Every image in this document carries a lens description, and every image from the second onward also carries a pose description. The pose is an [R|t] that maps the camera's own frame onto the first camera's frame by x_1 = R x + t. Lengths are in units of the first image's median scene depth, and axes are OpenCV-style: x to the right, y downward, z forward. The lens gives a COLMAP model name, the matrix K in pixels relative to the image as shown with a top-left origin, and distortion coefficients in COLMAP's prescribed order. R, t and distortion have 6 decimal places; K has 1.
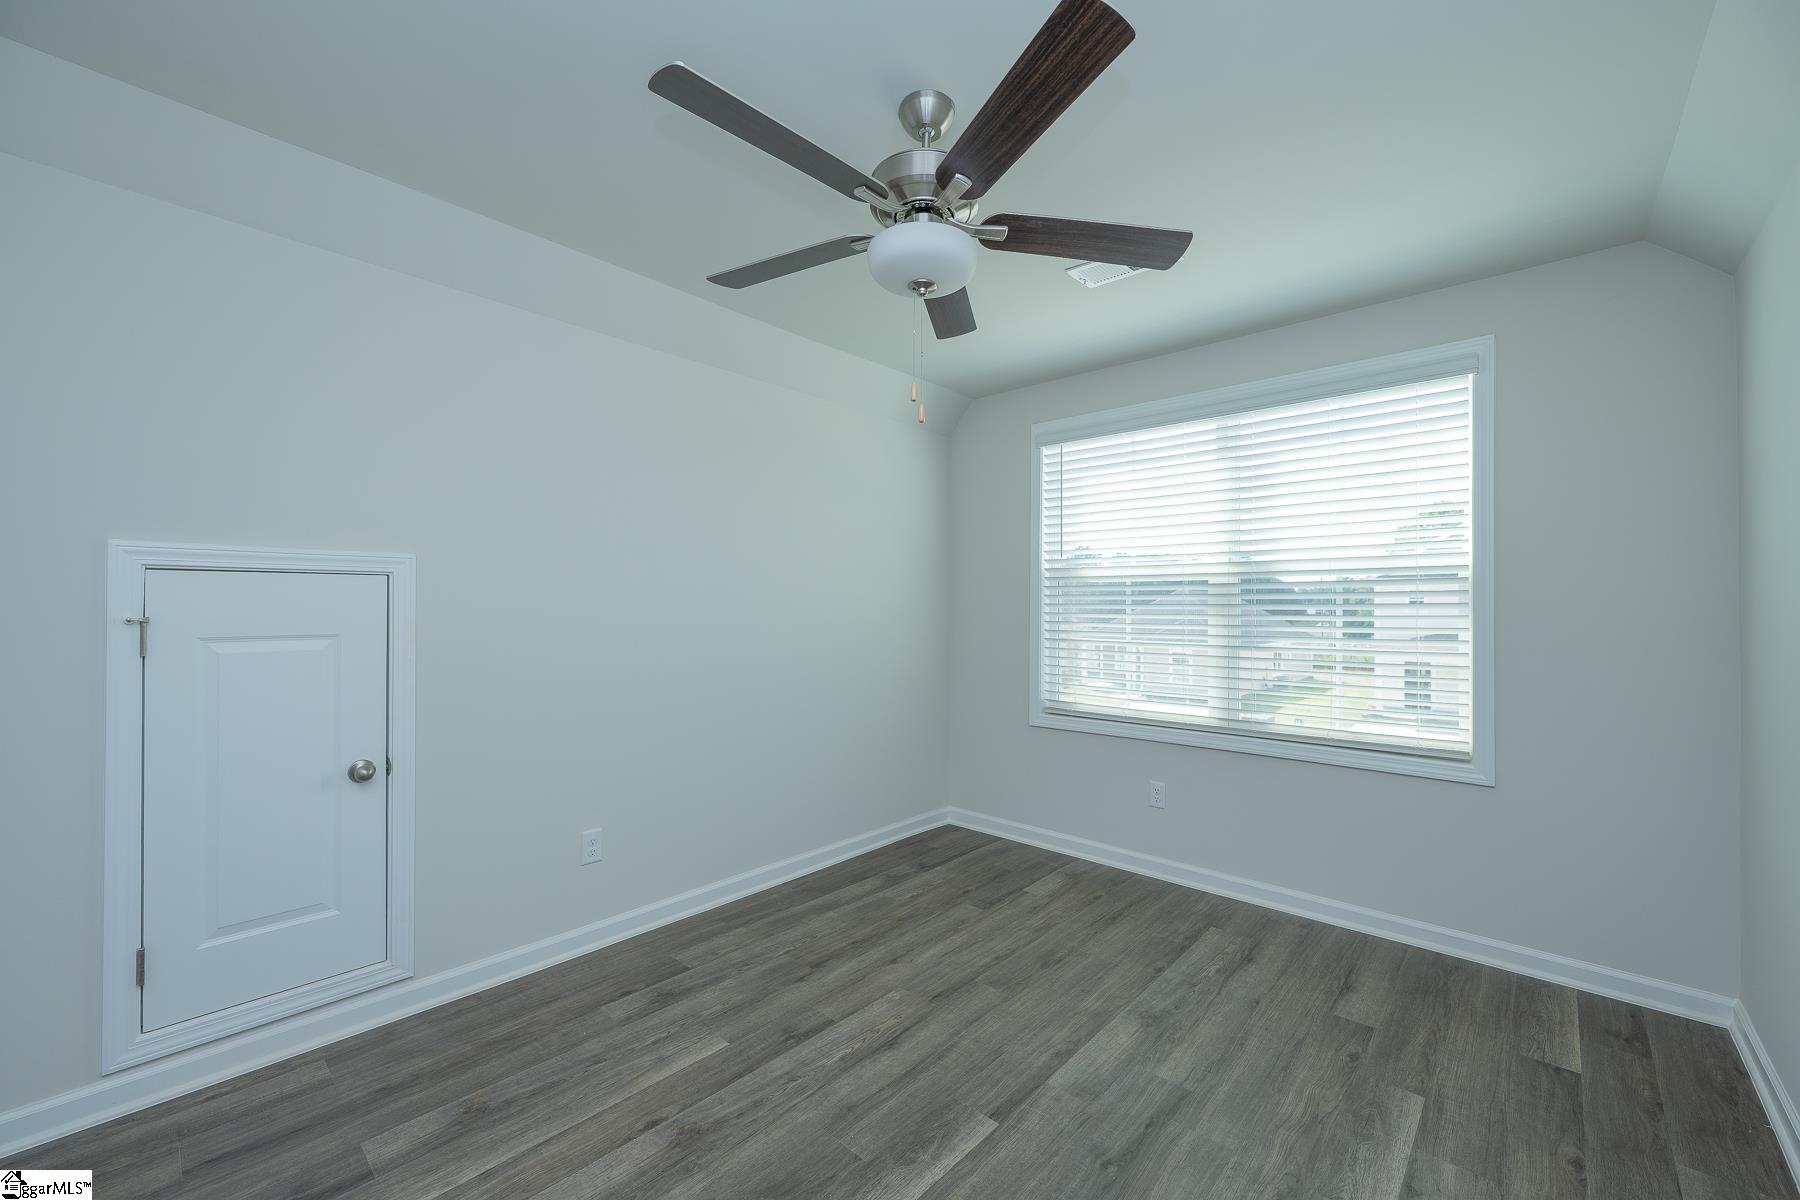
lens RADIAL K [[714.7, 0, 901.8], [0, 714.7, 604.8], [0, 0, 1]] dist [0.002728, 0.000175]
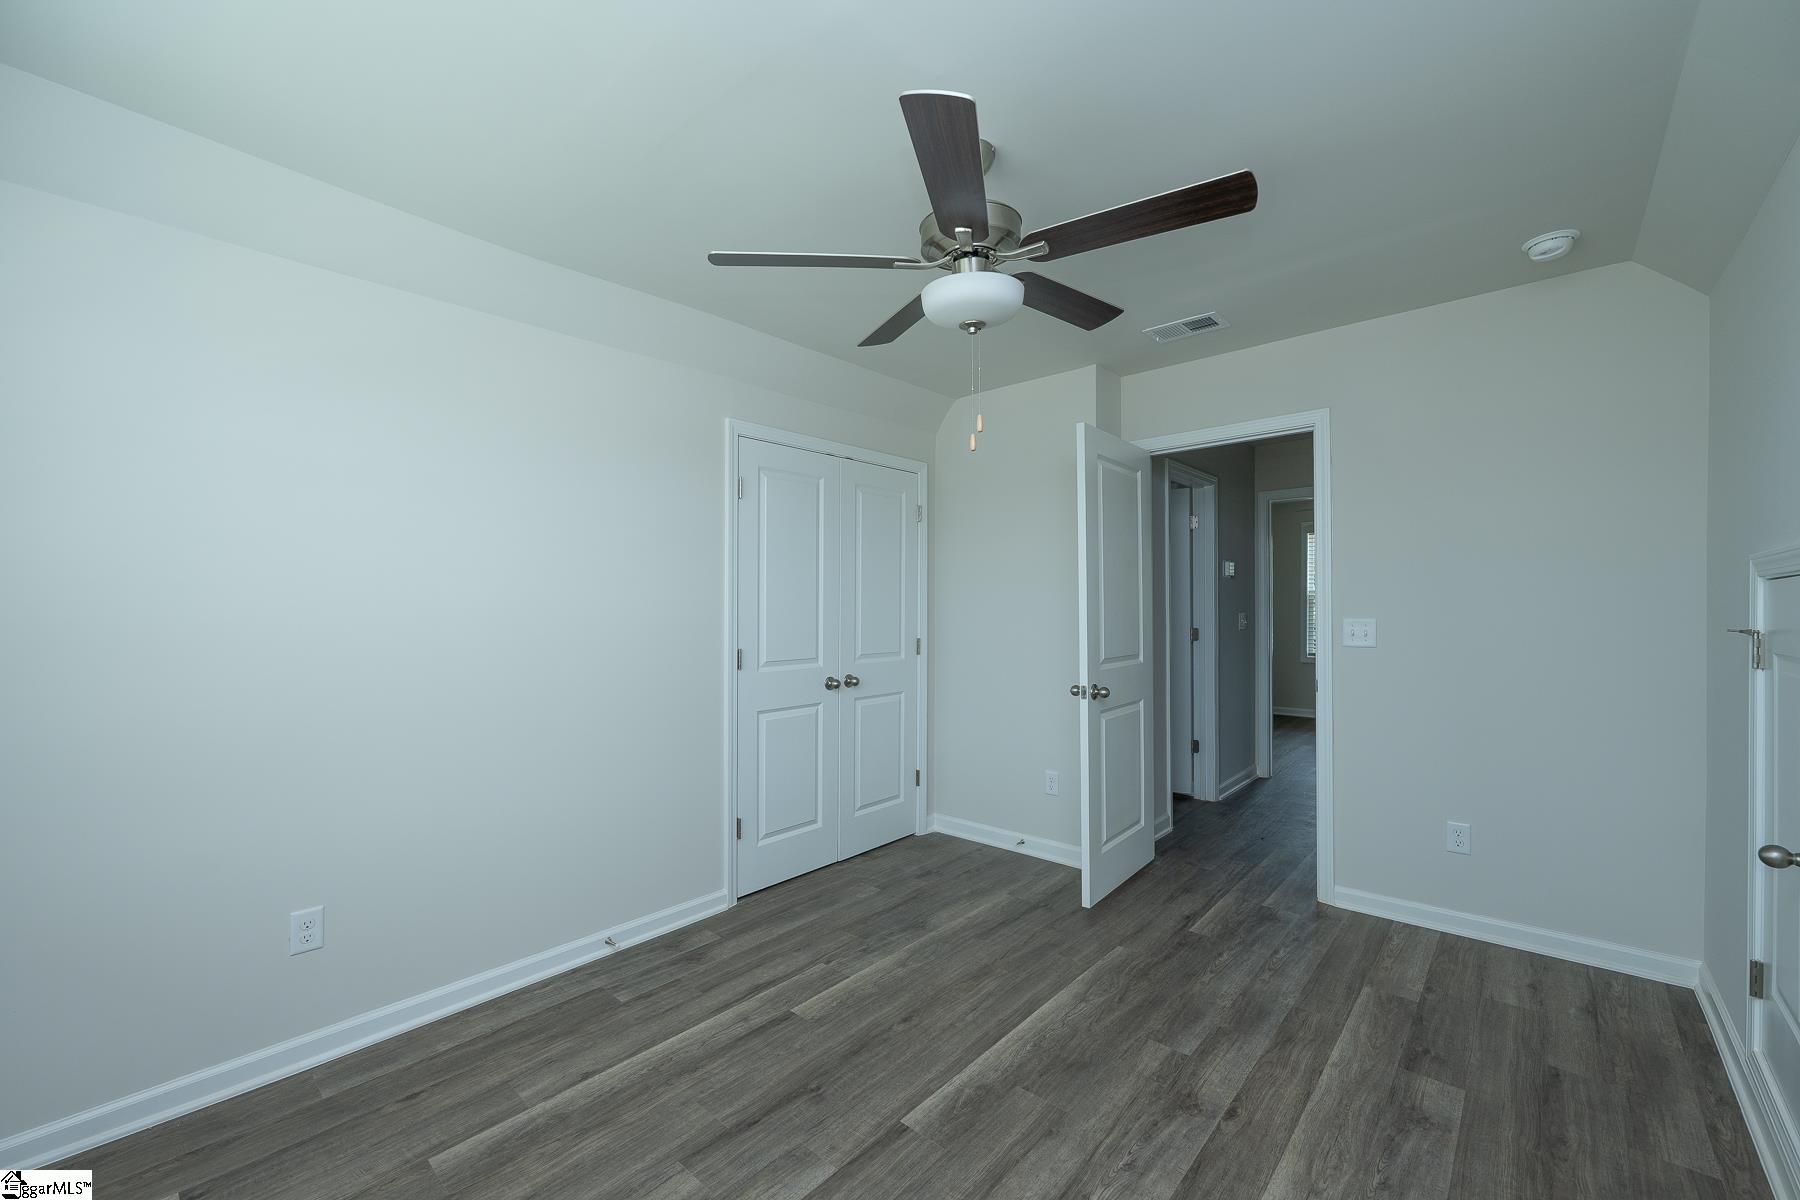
lens RADIAL K [[714.7, 0, 900.5], [0, 714.7, 605.9], [0, 0, 1]] dist [0.002728, 0.000175]
pose [[-0.999938, 0.000827, -0.011080, 0.144215], [0.000923, 0.999962, -0.008663, -0.008376], [0.011072, -0.008673, -0.999901, 2.012296]]
